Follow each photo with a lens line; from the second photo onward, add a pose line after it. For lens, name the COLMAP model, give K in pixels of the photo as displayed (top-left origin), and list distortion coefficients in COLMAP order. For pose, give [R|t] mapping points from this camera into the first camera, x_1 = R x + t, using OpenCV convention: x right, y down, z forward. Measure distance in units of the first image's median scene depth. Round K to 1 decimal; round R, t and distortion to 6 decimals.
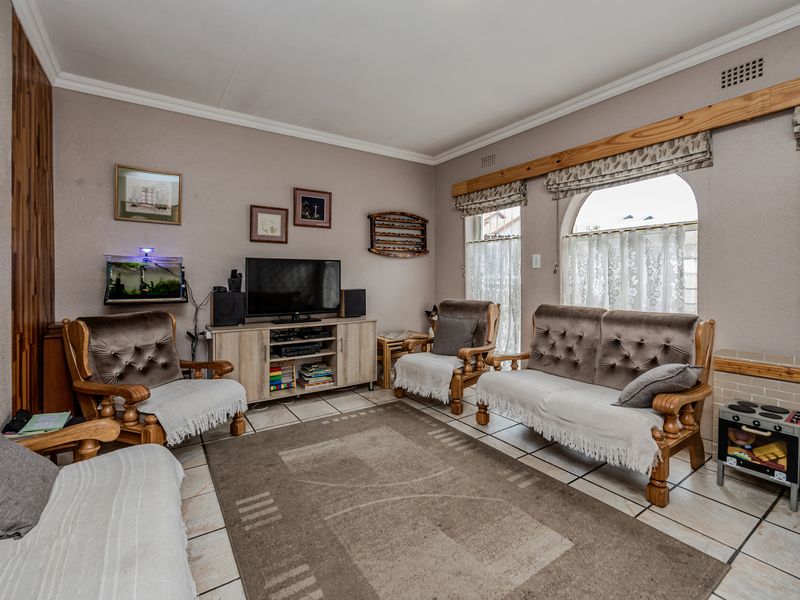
lens RADIAL K [[369.8, 0, 397.3], [0, 369.8, 276.8], [0, 0, 1]] dist [-0.002819, -0.000229]
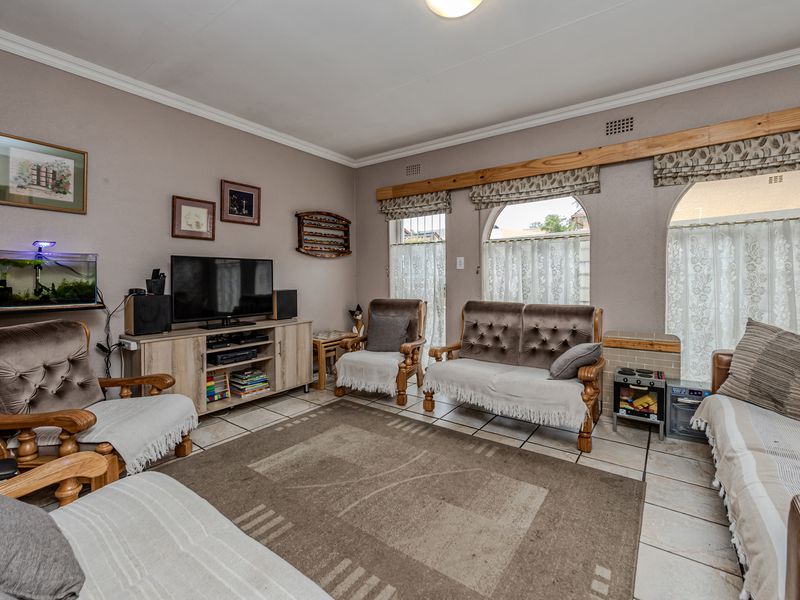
lens RADIAL K [[371.0, 0, 390.1], [0, 371.0, 278.5], [0, 0, 1]] dist [-0.003945, -0.000165]
pose [[0.942835, -0.003073, 0.333244, -0.231736], [0.001618, 0.999988, 0.004645, -0.000588], [-0.333255, -0.003840, 0.942829, -0.001480]]
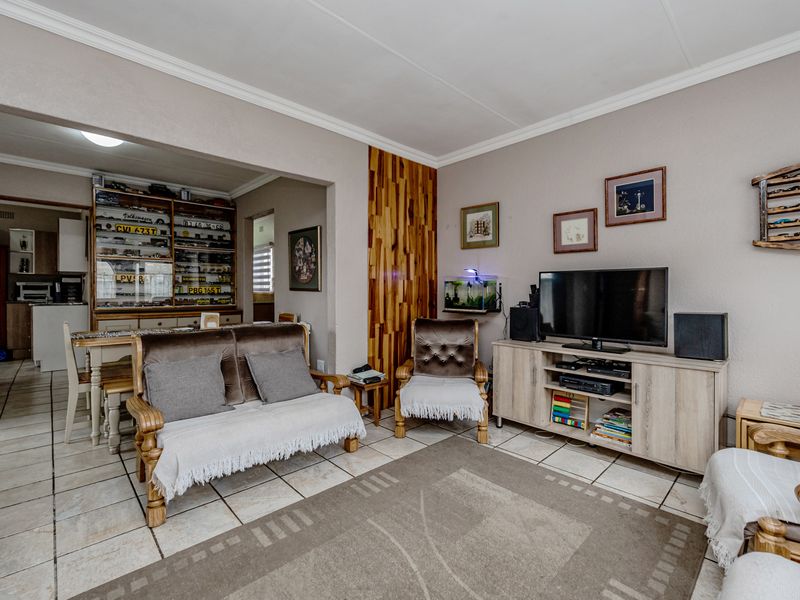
lens RADIAL K [[369.4, 0, 398.9], [0, 369.4, 289.2], [0, 0, 1]] dist [-0.003316, -0.000325]
pose [[0.162058, -0.002815, -0.986777, 0.507745], [-0.000157, 0.999996, -0.002879, -0.005172], [0.986781, 0.000622, 0.162057, 0.531619]]
